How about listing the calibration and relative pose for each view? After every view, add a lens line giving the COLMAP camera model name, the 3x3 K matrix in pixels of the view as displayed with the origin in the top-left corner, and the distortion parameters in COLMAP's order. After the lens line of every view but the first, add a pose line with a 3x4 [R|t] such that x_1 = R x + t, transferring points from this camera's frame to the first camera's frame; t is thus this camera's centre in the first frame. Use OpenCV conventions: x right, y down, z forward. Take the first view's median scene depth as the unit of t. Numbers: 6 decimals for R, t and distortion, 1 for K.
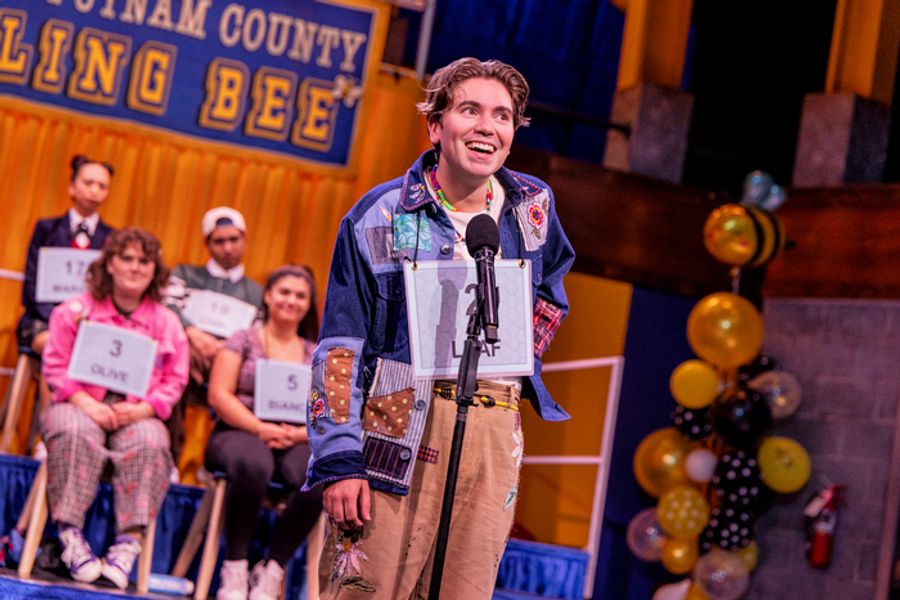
lens RADIAL K [[1964.4, 0, 429.5], [0, 1964.4, 299.0], [0, 0, 1]] dist [0.051285, -0.667369]
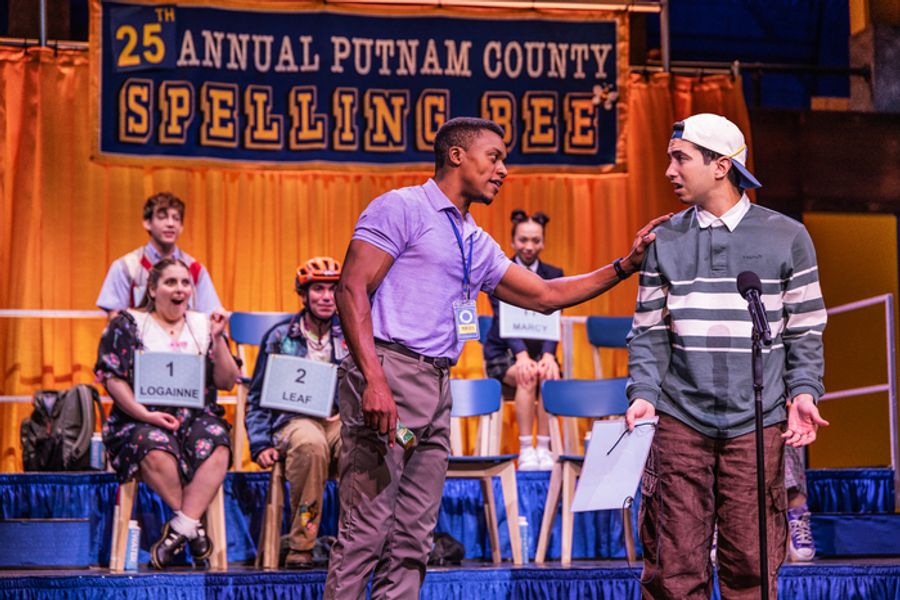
lens RADIAL K [[2167.2, 0, 445.1], [0, 2167.2, 301.8], [0, 0, 1]] dist [-0.018297, -0.067389]
pose [[0.976523, -0.176842, -0.123003, 0.000266], [0.180302, 0.983455, 0.017508, -0.030035], [0.117871, -0.039275, 0.992252, -0.232889]]
